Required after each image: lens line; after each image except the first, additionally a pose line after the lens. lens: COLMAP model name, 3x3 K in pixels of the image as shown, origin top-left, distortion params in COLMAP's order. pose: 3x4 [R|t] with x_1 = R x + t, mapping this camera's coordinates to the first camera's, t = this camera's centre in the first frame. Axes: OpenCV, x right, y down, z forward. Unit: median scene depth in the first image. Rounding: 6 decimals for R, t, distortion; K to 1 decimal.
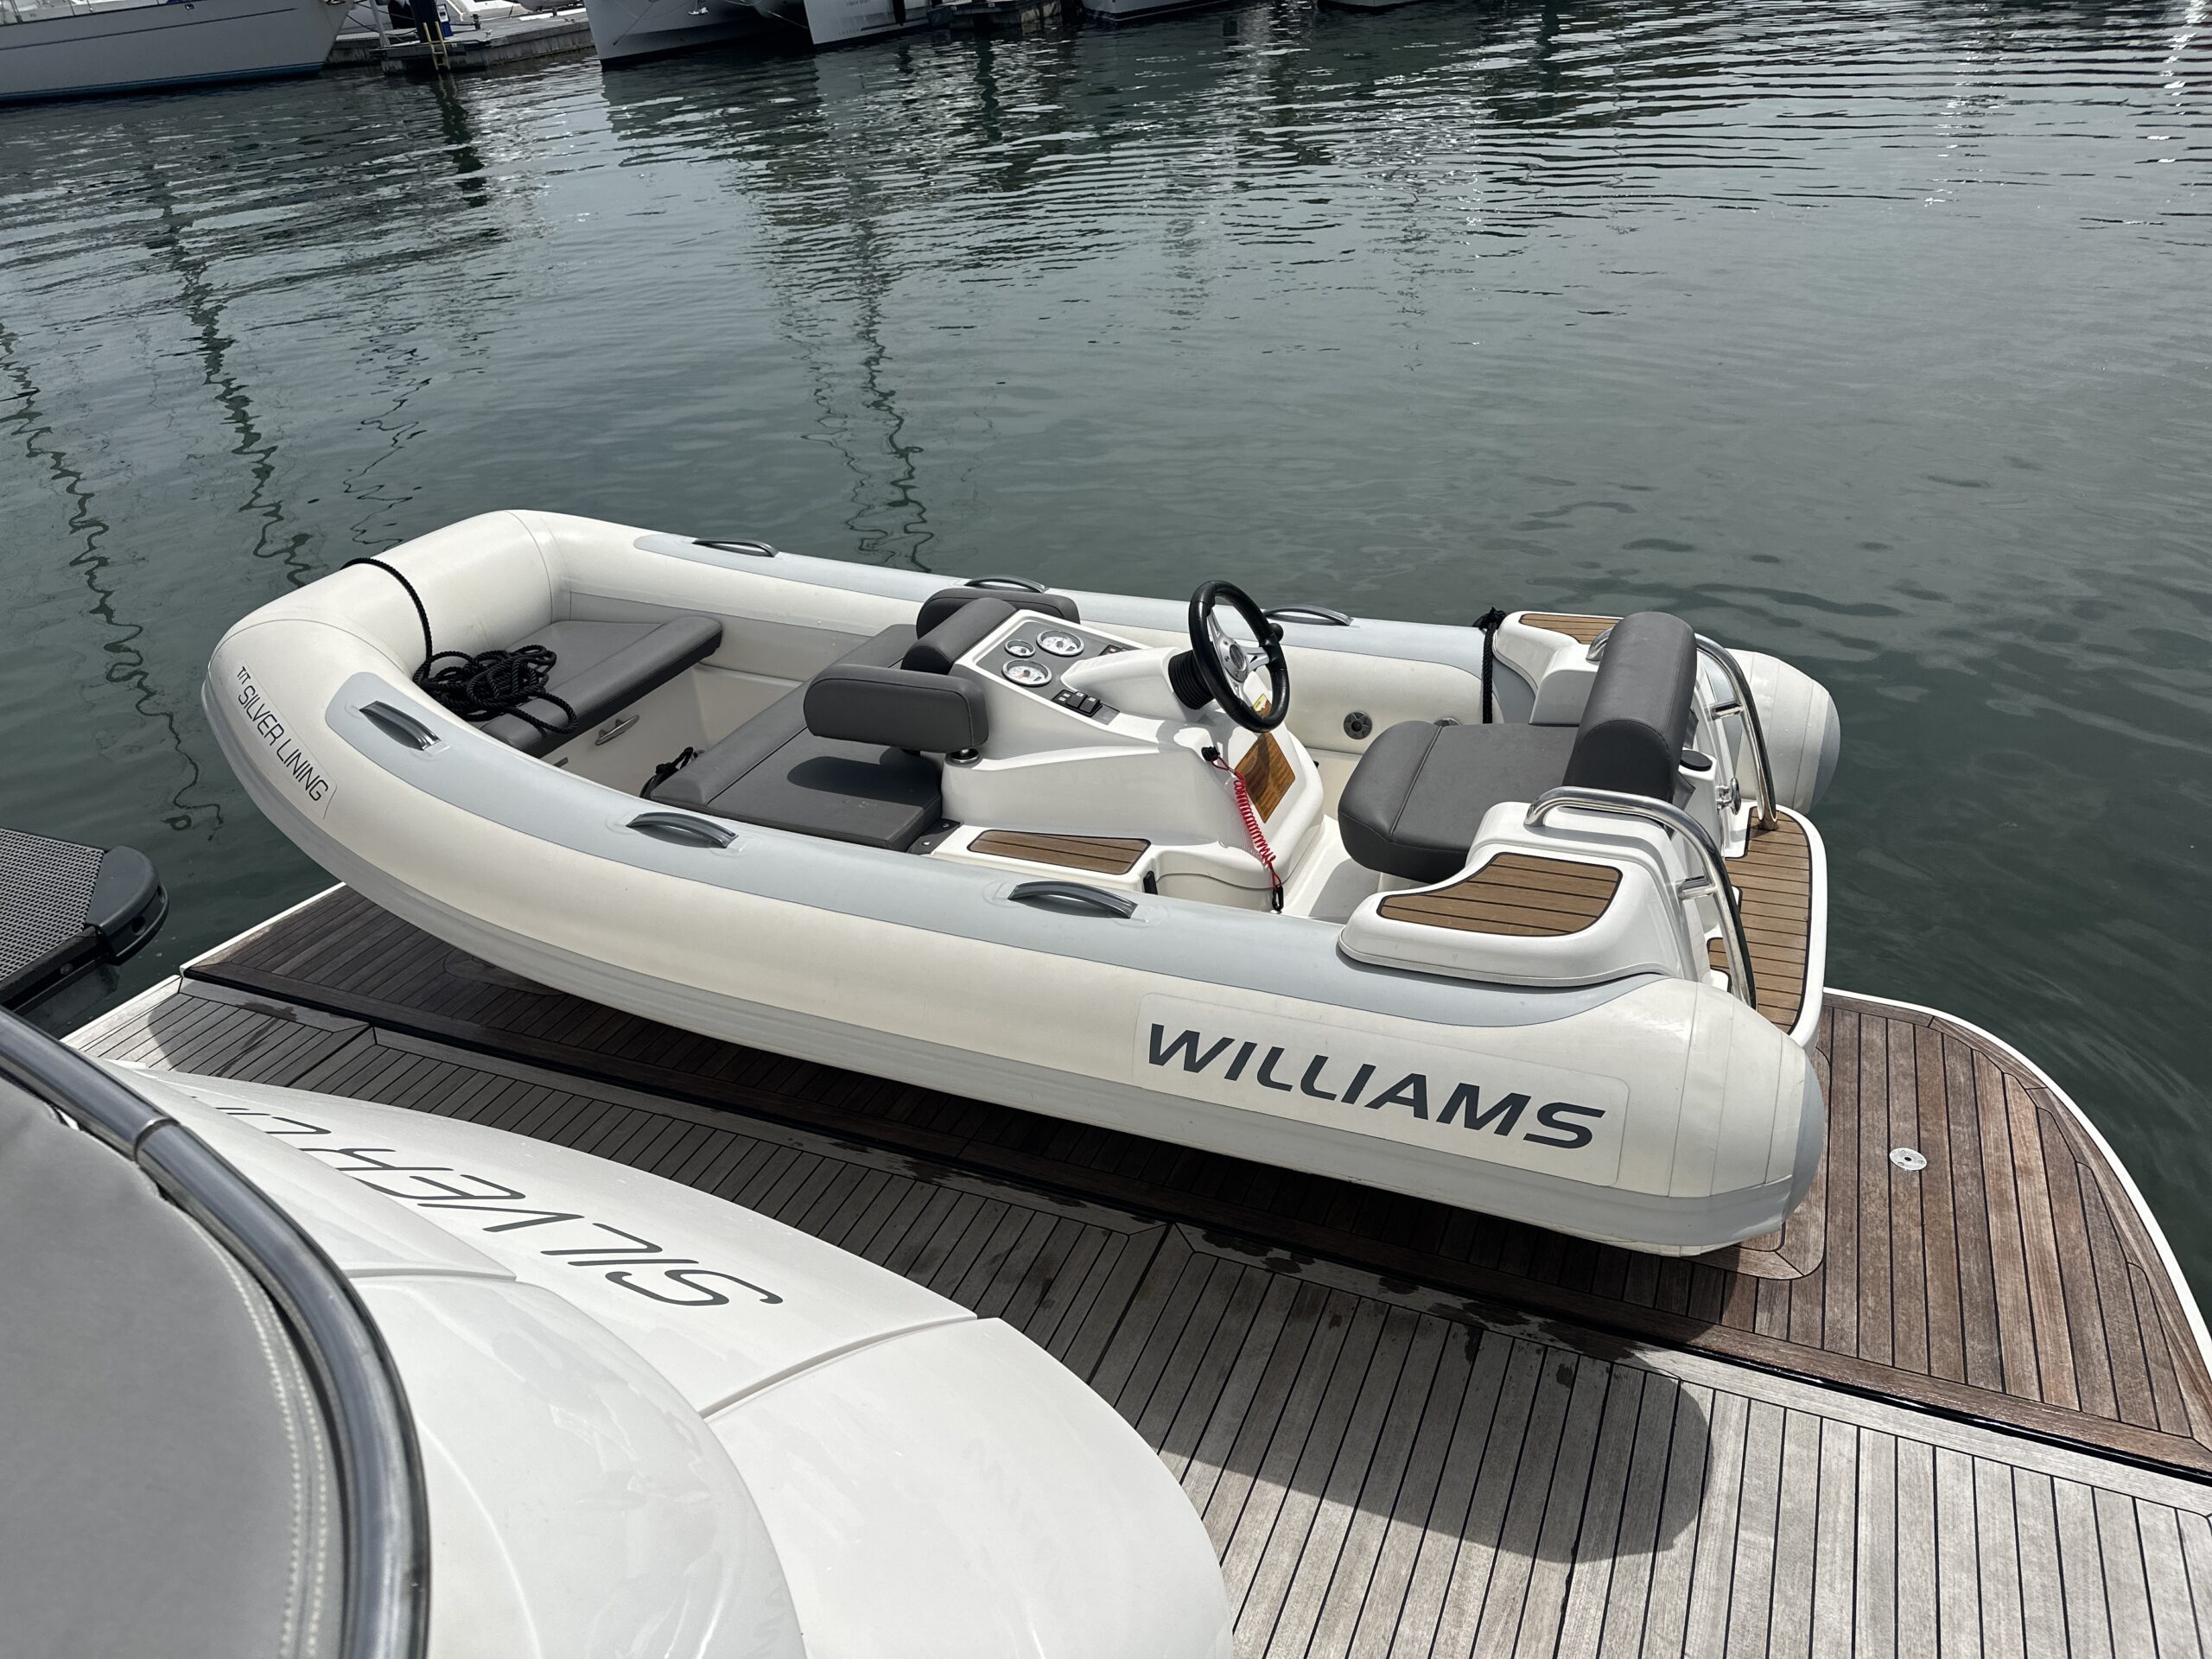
lens RADIAL K [[1549.1, 0, 1092.6], [0, 1549.1, 825.2], [0, 0, 1]] dist [0.029729, -0.035877]
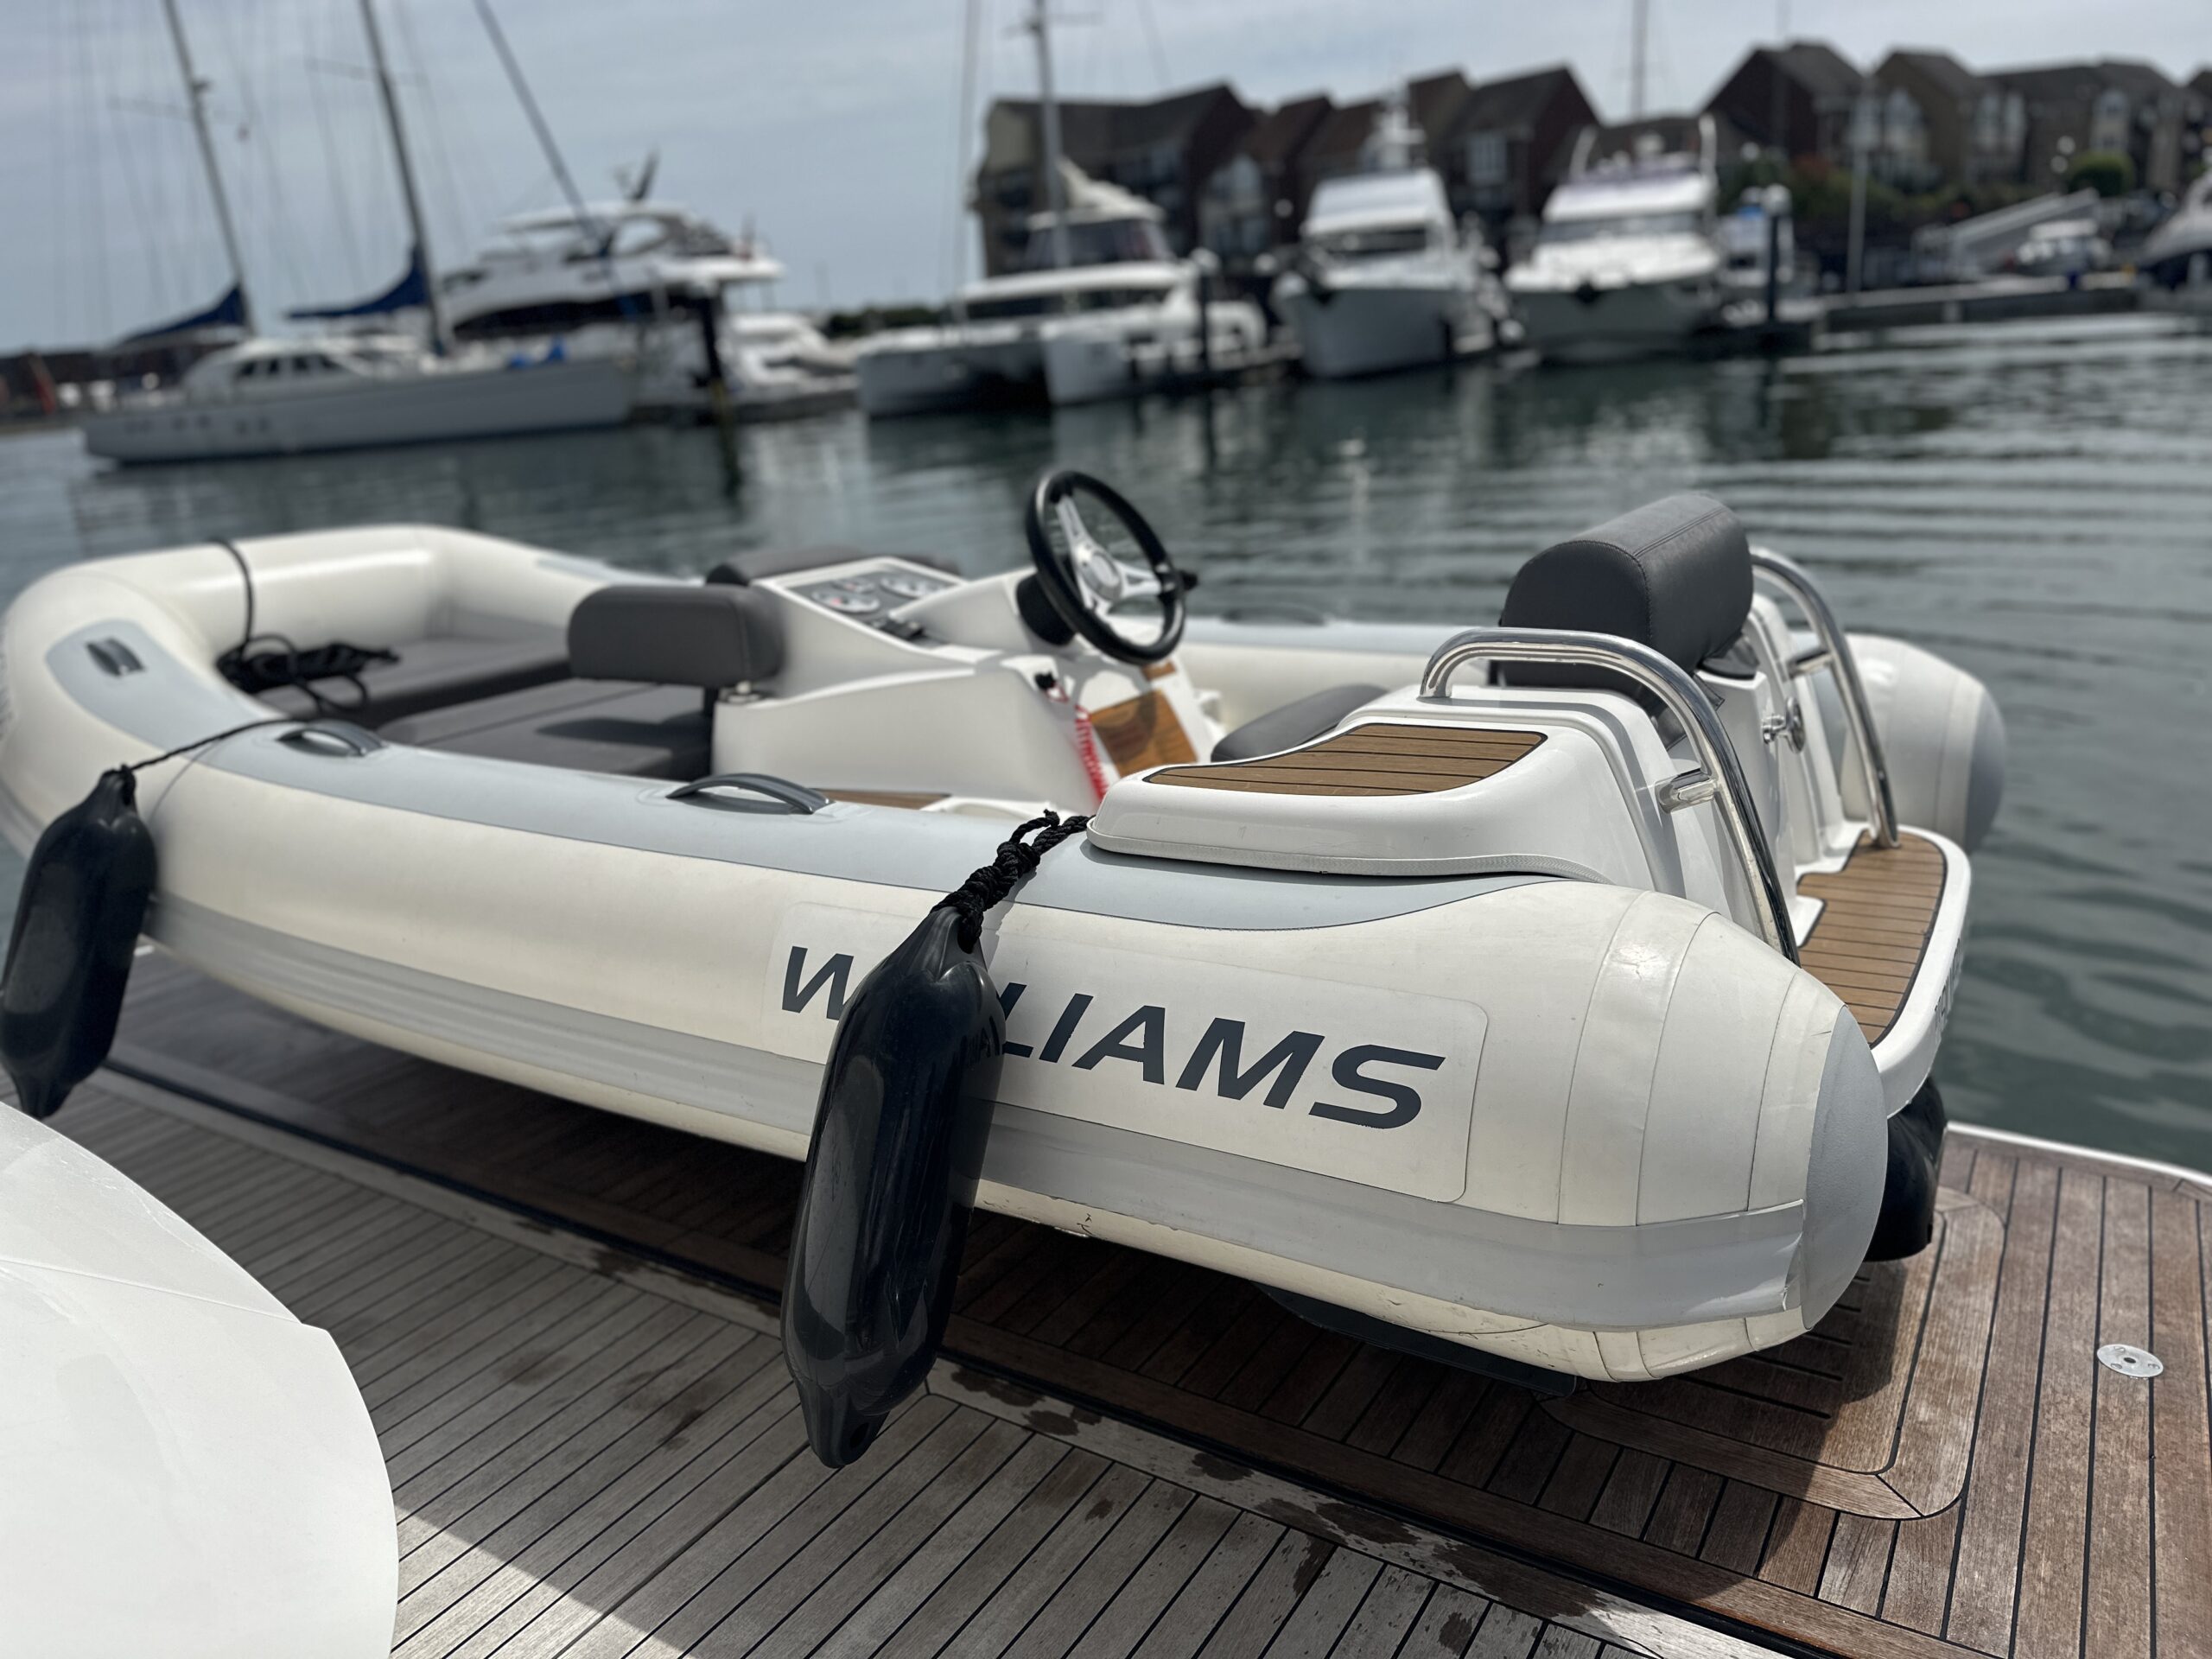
lens RADIAL K [[1549.1, 0, 1094.1], [0, 1549.1, 820.0], [0, 0, 1]] dist [0.029729, -0.035877]
pose [[0.987668, 0.043958, -0.150266, 0.224794], [-0.075775, 0.974088, -0.213099, 0.180157], [0.137005, 0.221857, 0.965406, 0.342169]]
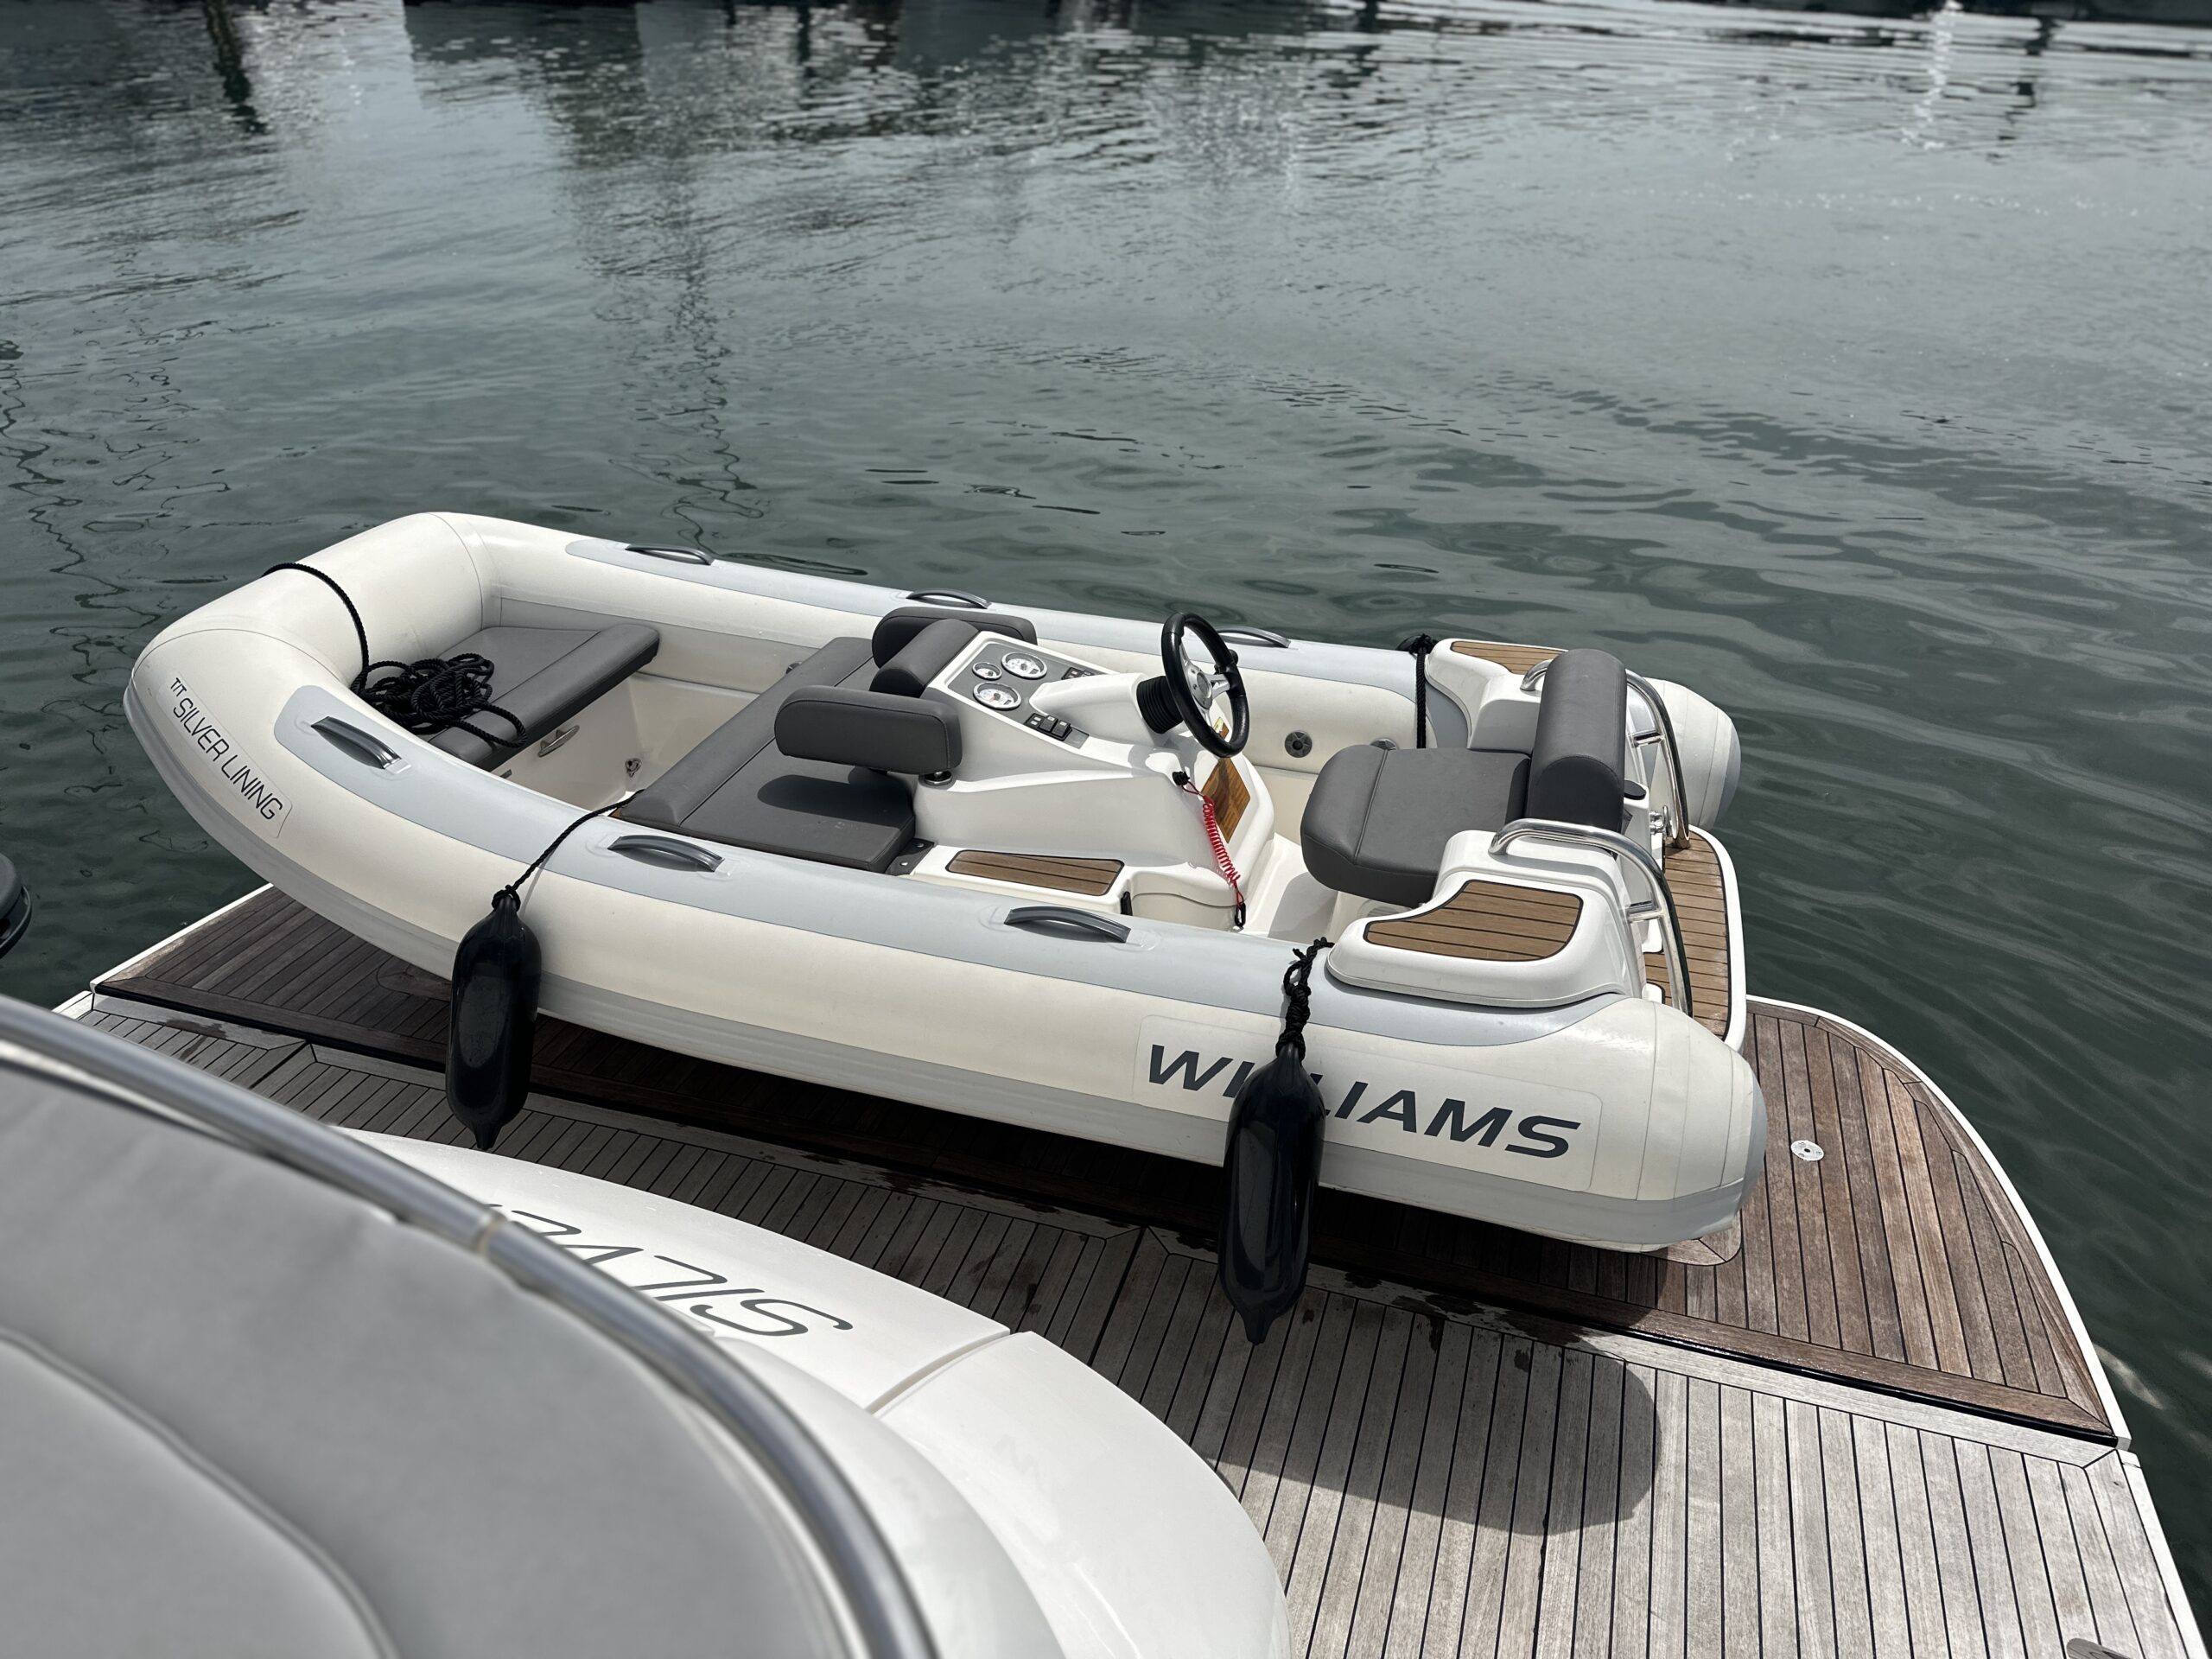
lens RADIAL K [[1549.1, 0, 1091.4], [0, 1549.1, 830.2], [0, 0, 1]] dist [0.029729, -0.035877]
pose [[0.994254, 0.000349, 0.107044, -0.101900], [-0.002430, 0.999810, 0.019315, -0.033374], [-0.107017, -0.019464, 0.994067, -0.035567]]
